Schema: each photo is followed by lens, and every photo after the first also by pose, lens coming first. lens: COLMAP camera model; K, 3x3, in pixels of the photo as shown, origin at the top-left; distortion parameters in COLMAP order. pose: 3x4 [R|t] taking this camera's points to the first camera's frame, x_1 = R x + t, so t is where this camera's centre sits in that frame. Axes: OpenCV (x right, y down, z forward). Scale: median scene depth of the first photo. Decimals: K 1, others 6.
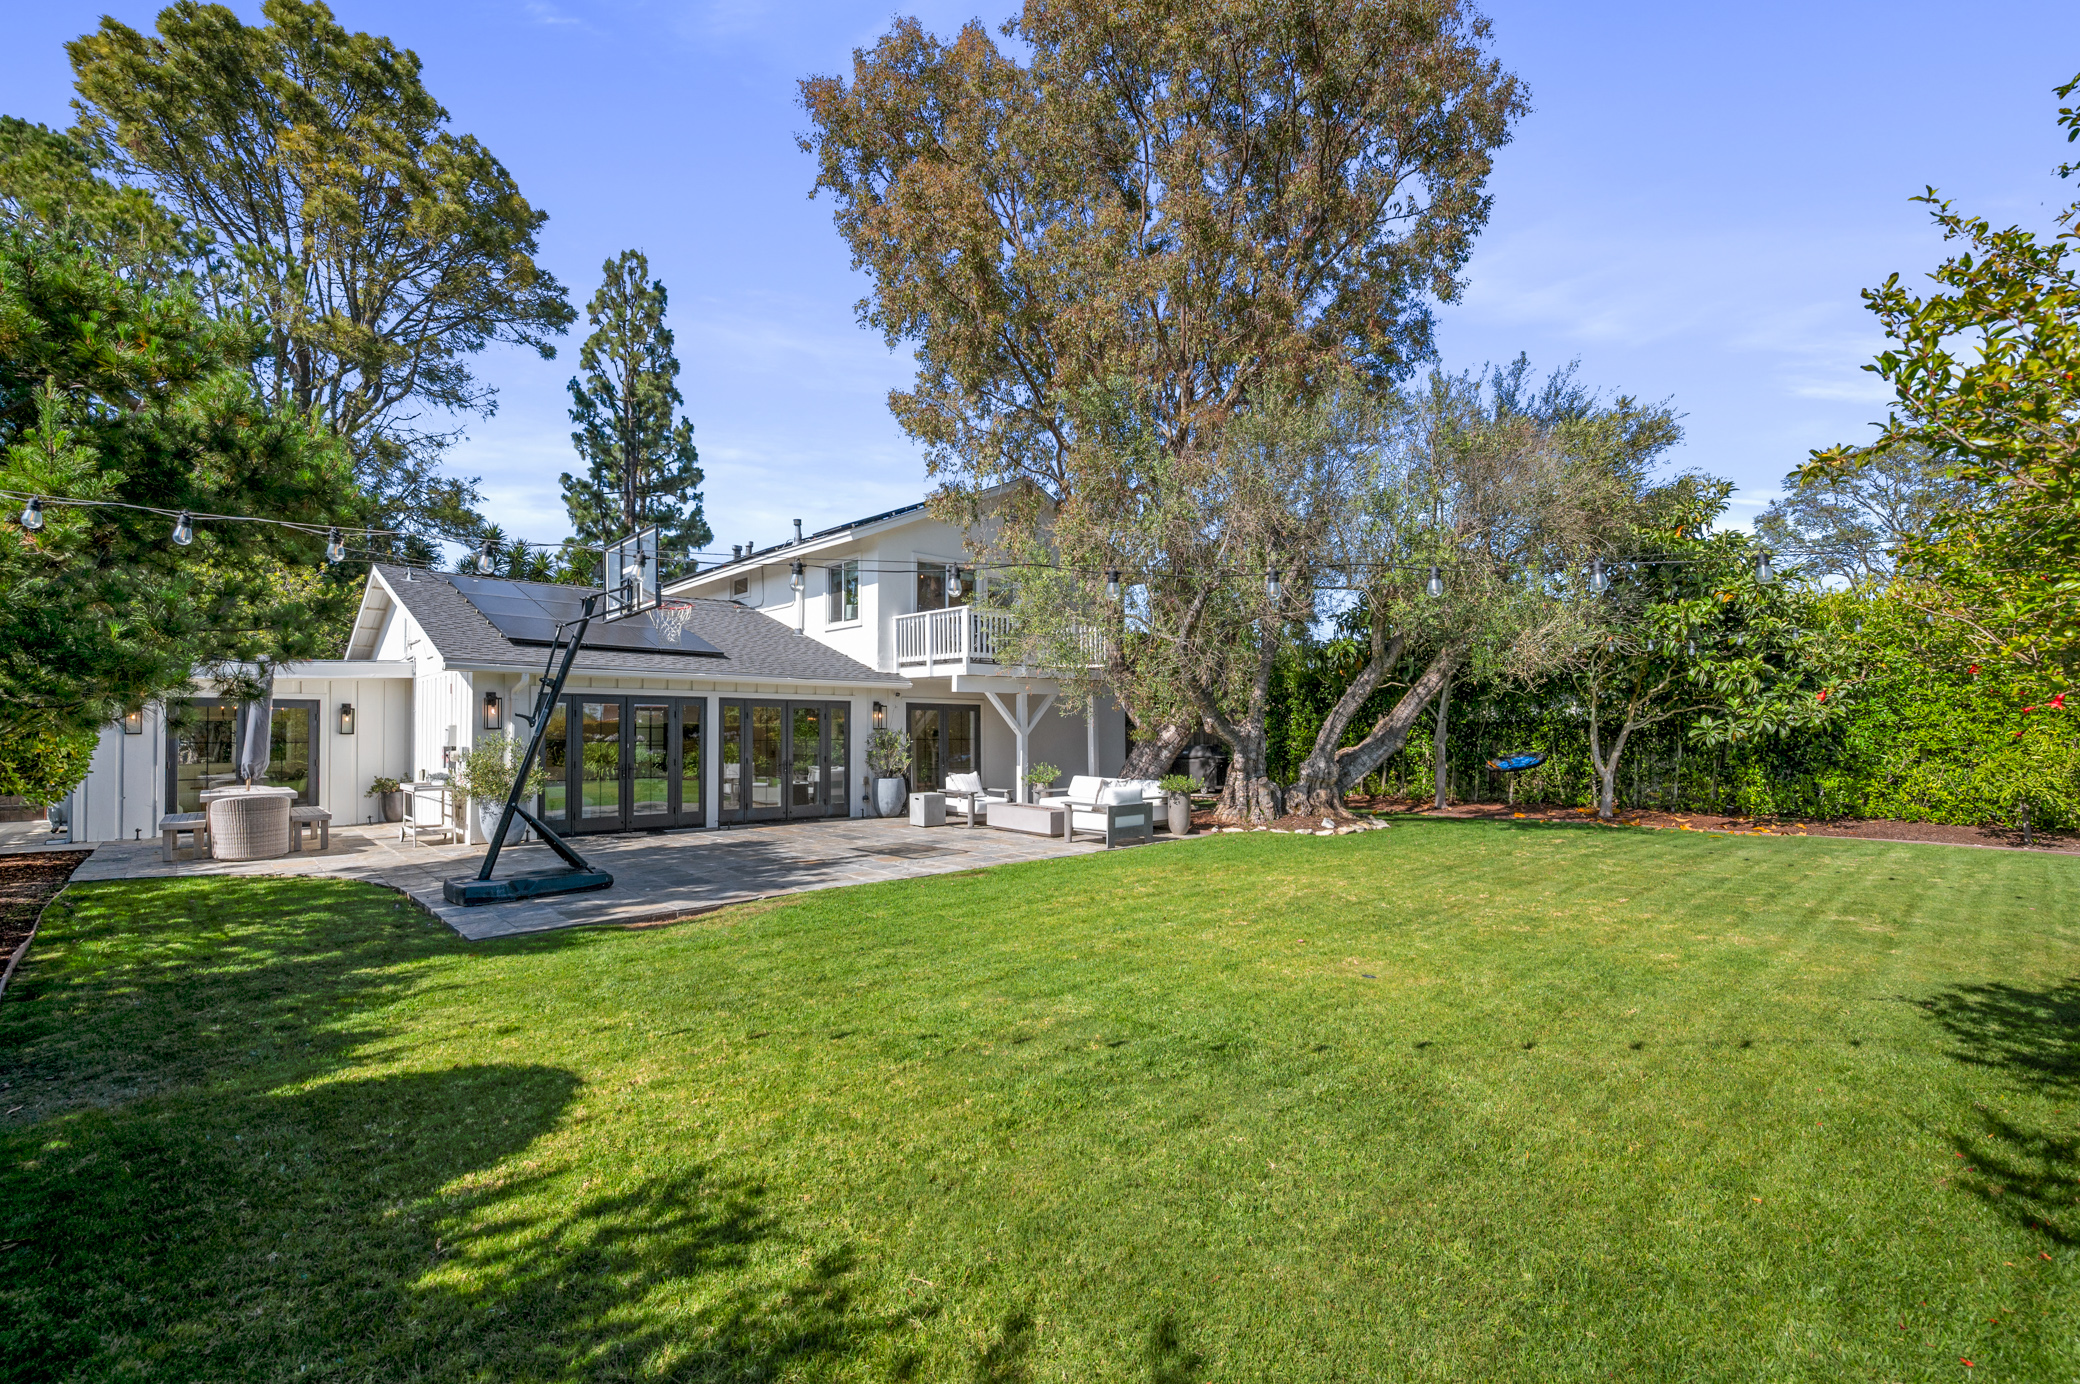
lens RADIAL K [[895.1, 0, 1028.6], [0, 895.1, 719.8], [0, 0, 1]] dist [0.000703, 0.001107]
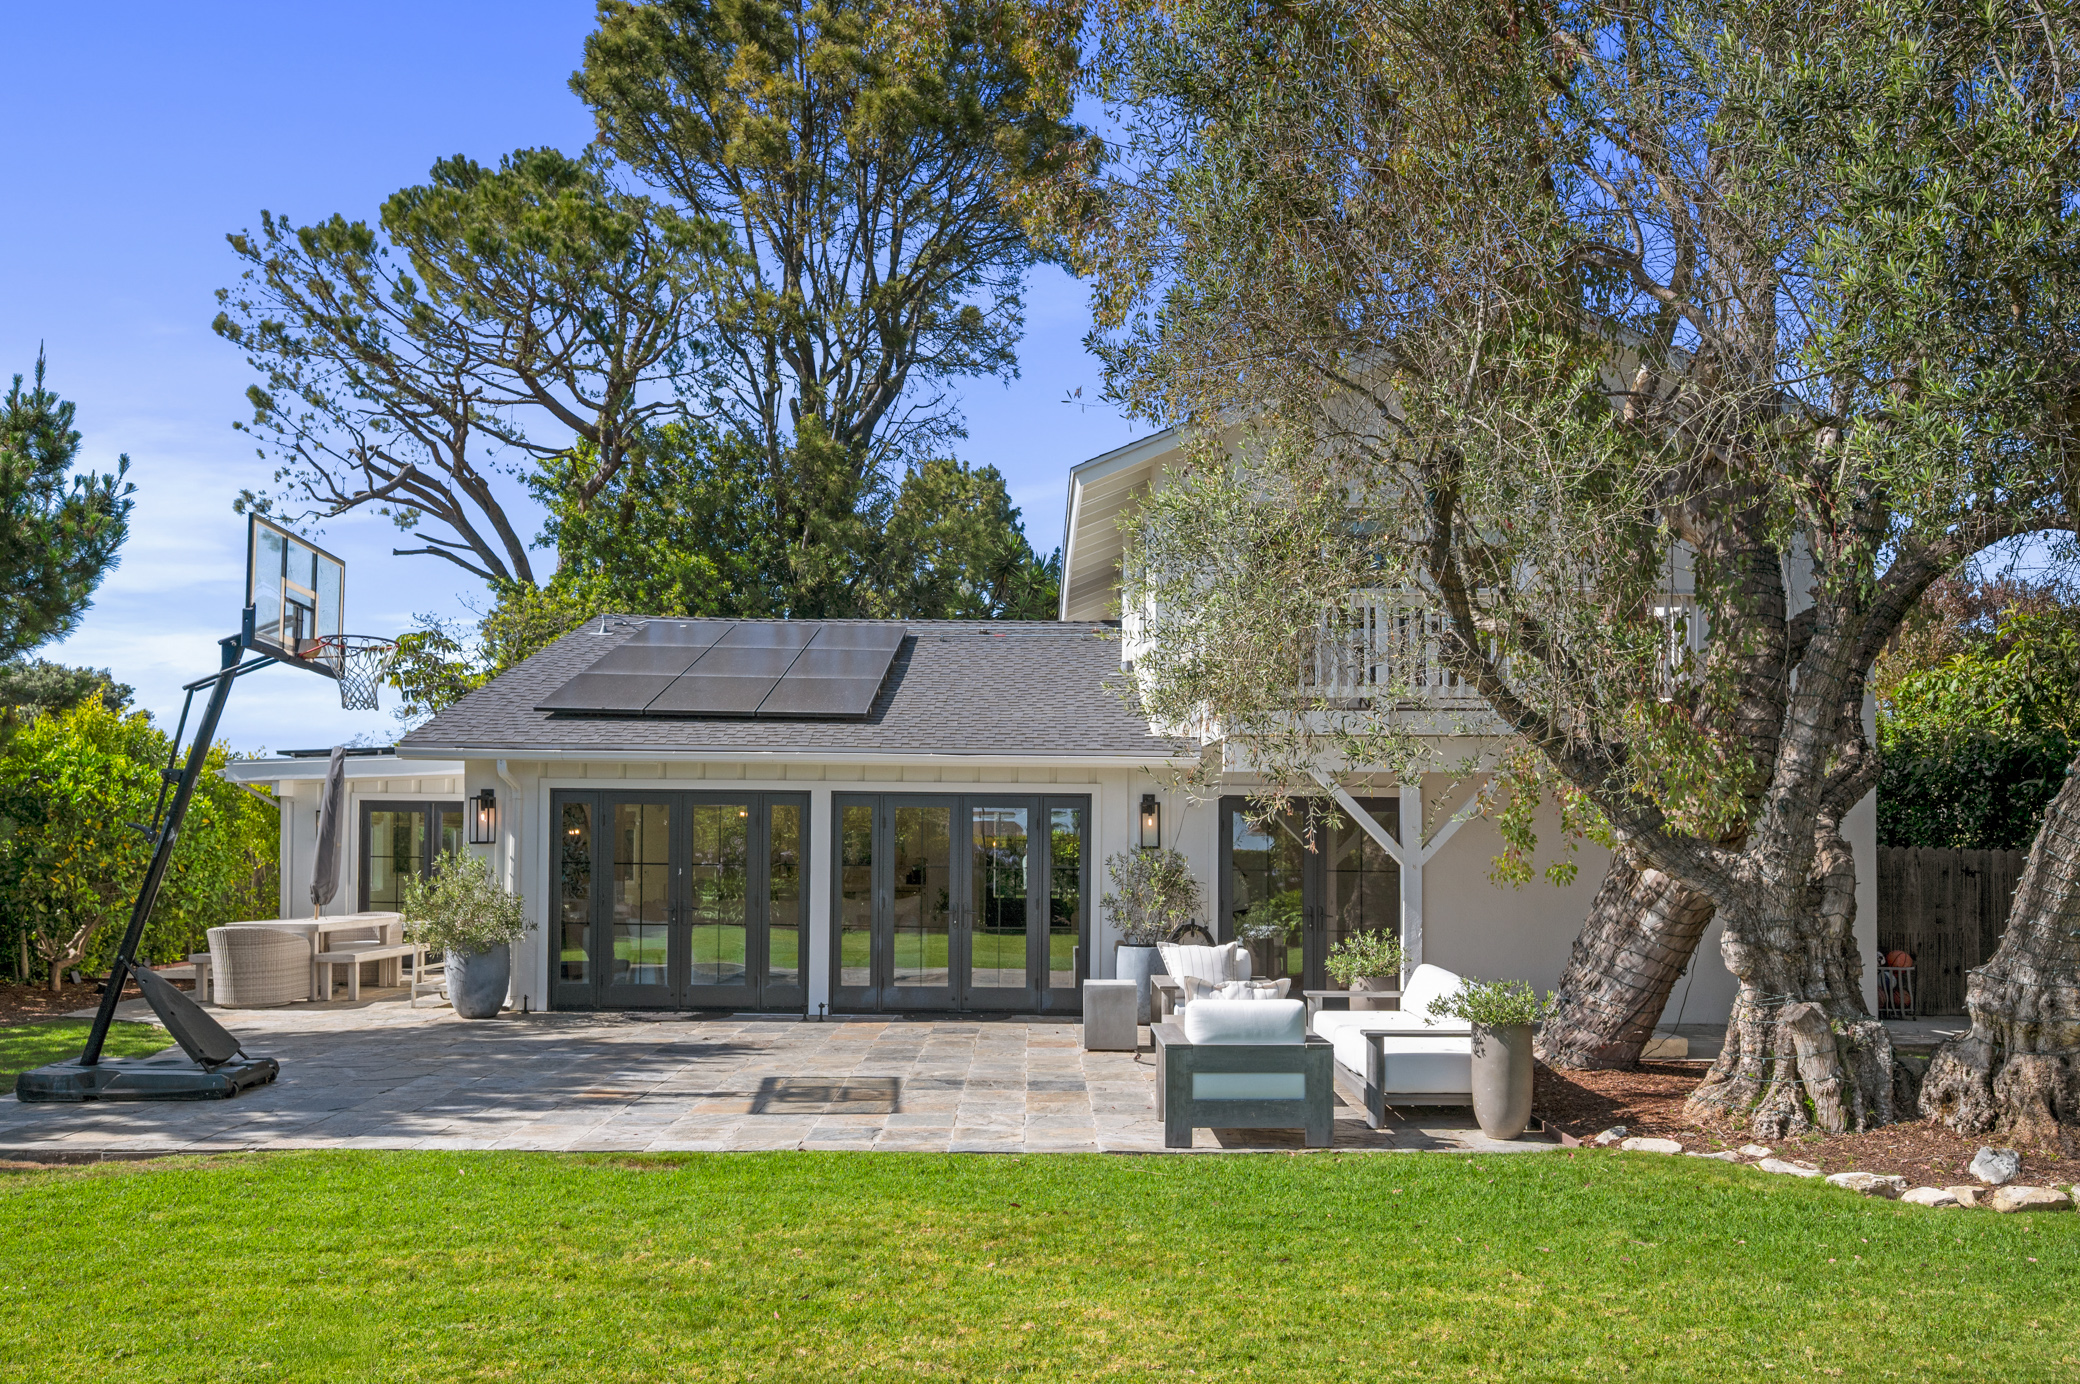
lens RADIAL K [[1505.6, 0, 1030.9], [0, 1505.6, 813.8], [0, 0, 1]] dist [0.000504, -0.001681]
pose [[0.749071, -0.003316, -0.662481, 0.348002], [-0.000563, 0.999984, -0.005642, -0.004191], [0.662490, 0.004600, 0.749057, 0.302141]]
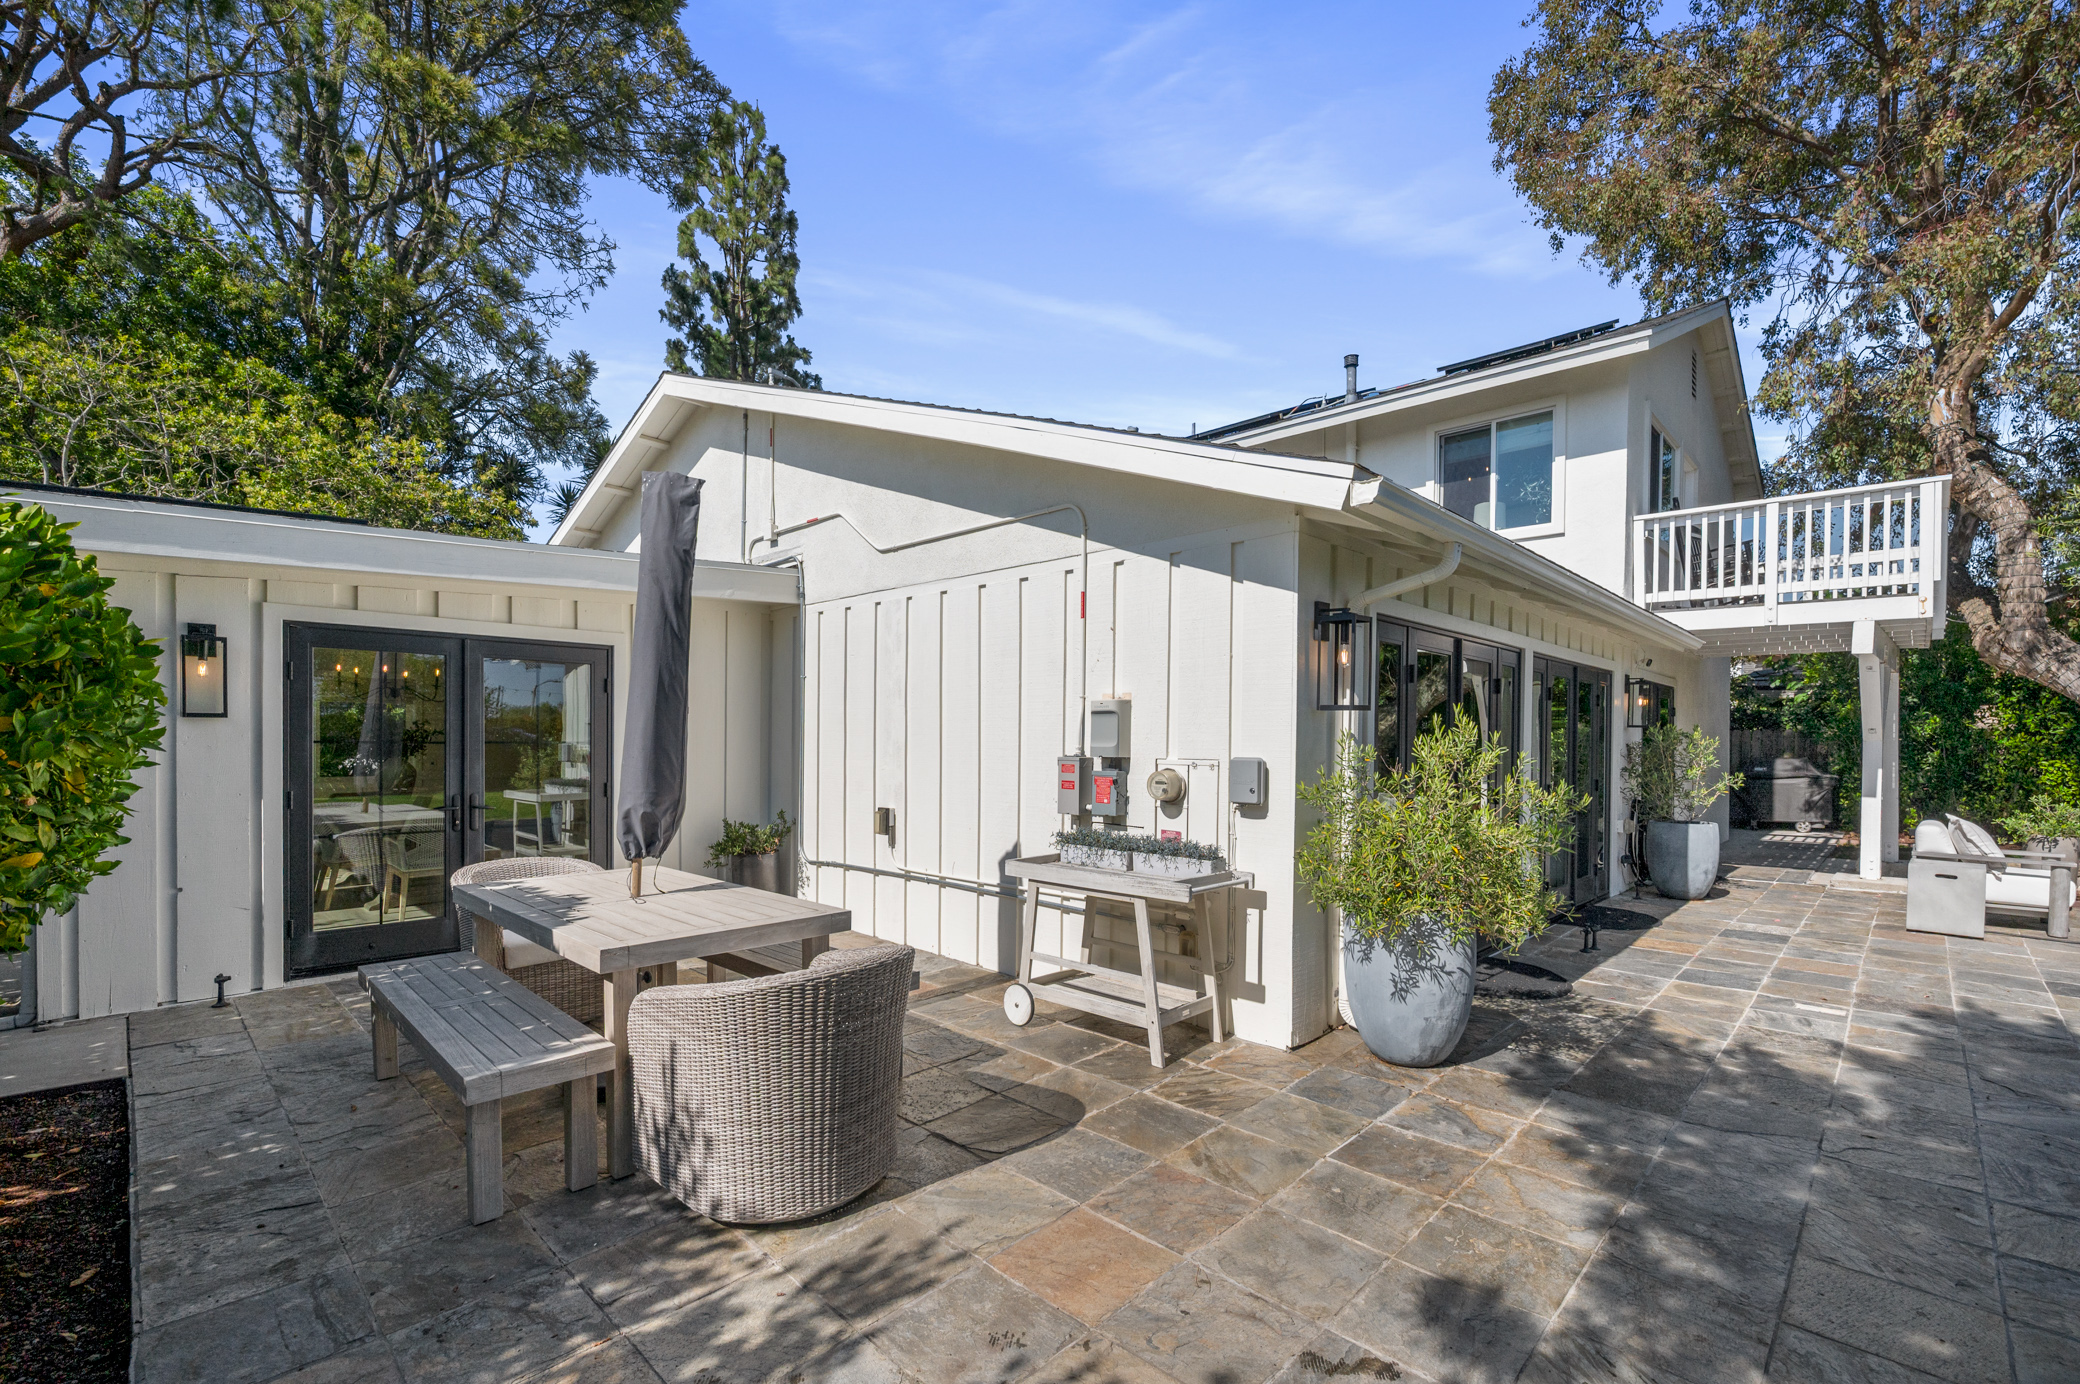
lens RADIAL K [[895.1, 0, 1055.1], [0, 895.1, 752.9], [0, 0, 1]] dist [0.000703, 0.001107]
pose [[0.998158, 0.008630, 0.060045, -0.526969], [-0.010593, 0.999417, 0.032457, 0.011974], [-0.059729, -0.033033, 0.997668, 0.480626]]
